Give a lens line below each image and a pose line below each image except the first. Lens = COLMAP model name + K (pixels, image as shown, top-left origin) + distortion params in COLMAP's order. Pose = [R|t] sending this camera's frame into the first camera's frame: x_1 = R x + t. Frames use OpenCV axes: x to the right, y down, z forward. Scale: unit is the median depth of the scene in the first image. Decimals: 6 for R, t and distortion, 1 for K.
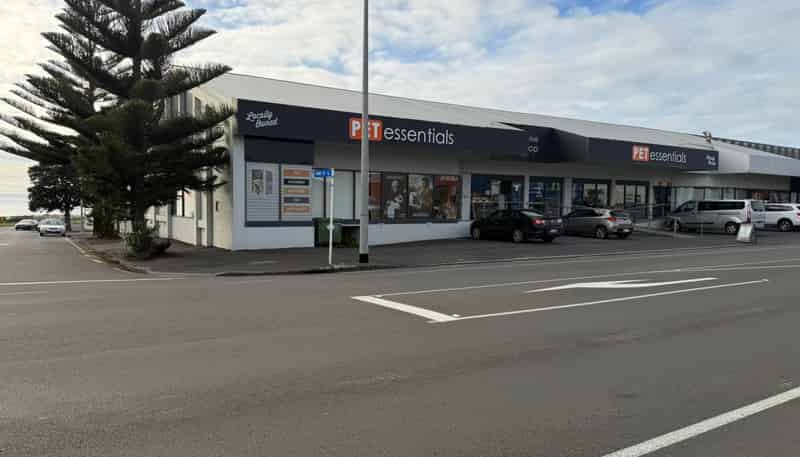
lens RADIAL K [[580.1, 0, 412.2], [0, 580.1, 227.9], [0, 0, 1]] dist [0.167796, -0.249666]
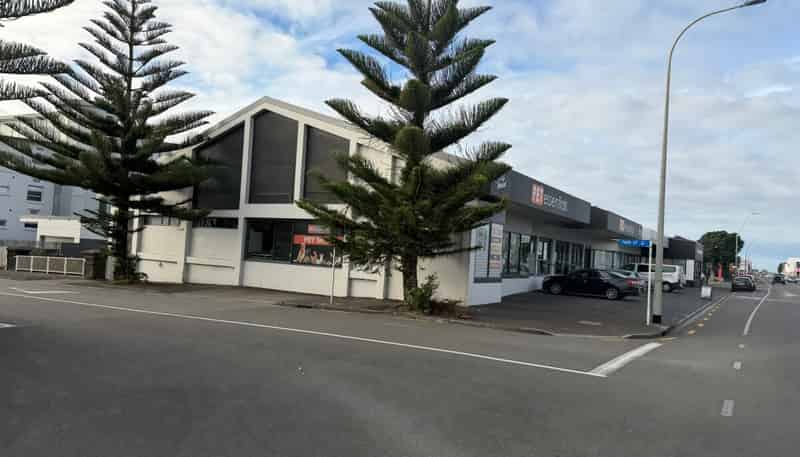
lens RADIAL K [[580.1, 0, 412.2], [0, 580.1, 227.9], [0, 0, 1]] dist [0.167796, -0.249666]
pose [[0.893069, 0.065206, 0.445169, -0.549564], [-0.035911, 0.996616, -0.073935, -0.012318], [-0.448484, 0.050043, 0.892389, 0.091633]]
